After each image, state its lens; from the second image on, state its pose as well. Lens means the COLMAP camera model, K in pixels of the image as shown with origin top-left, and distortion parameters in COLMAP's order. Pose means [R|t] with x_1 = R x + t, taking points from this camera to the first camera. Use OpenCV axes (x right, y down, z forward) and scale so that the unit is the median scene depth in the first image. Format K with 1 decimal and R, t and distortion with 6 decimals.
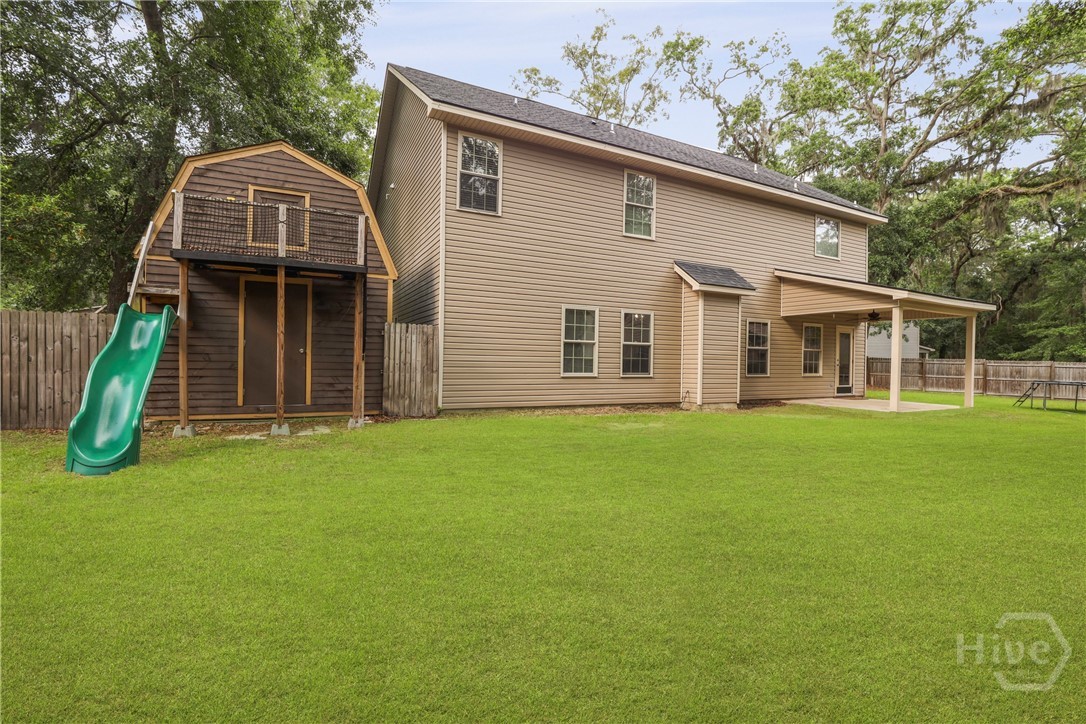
lens RADIAL K [[522.2, 0, 555.2], [0, 522.2, 350.9], [0, 0, 1]] dist [-0.021835, 0.000454]
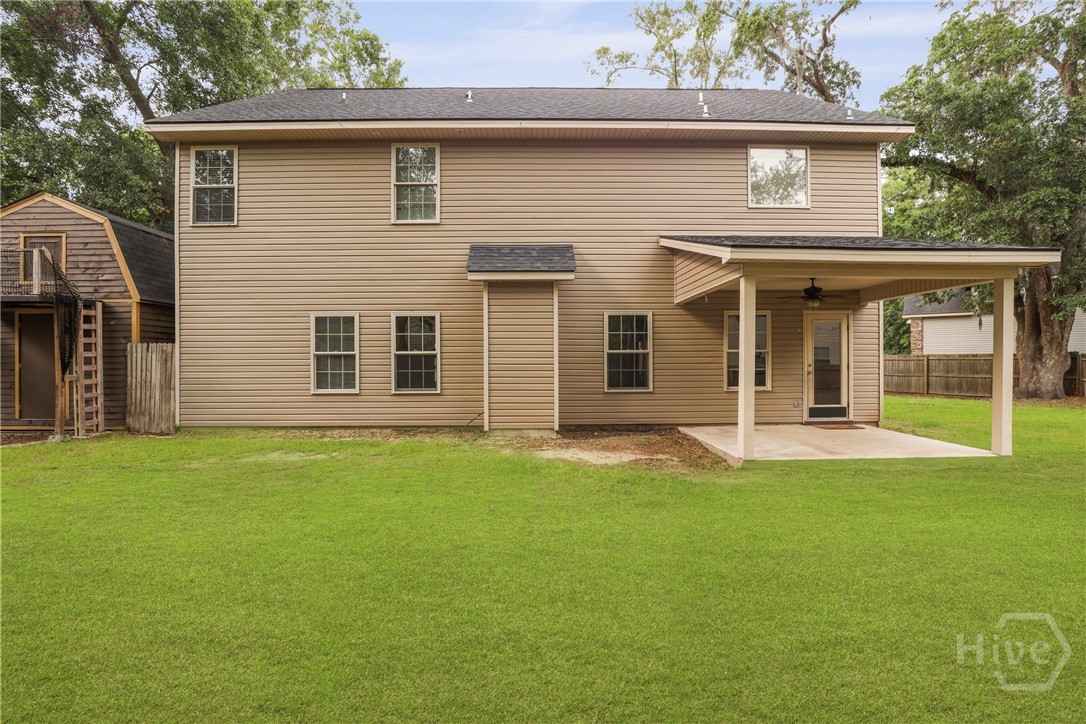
lens RADIAL K [[538.3, 0, 542.5], [0, 538.3, 367.7], [0, 0, 1]] dist [-0.021865, 0.000407]
pose [[0.883537, -0.027382, -0.467560, 0.784260], [0.028212, 0.999588, -0.005228, 0.020964], [0.467510, -0.008571, 0.883946, 0.374354]]
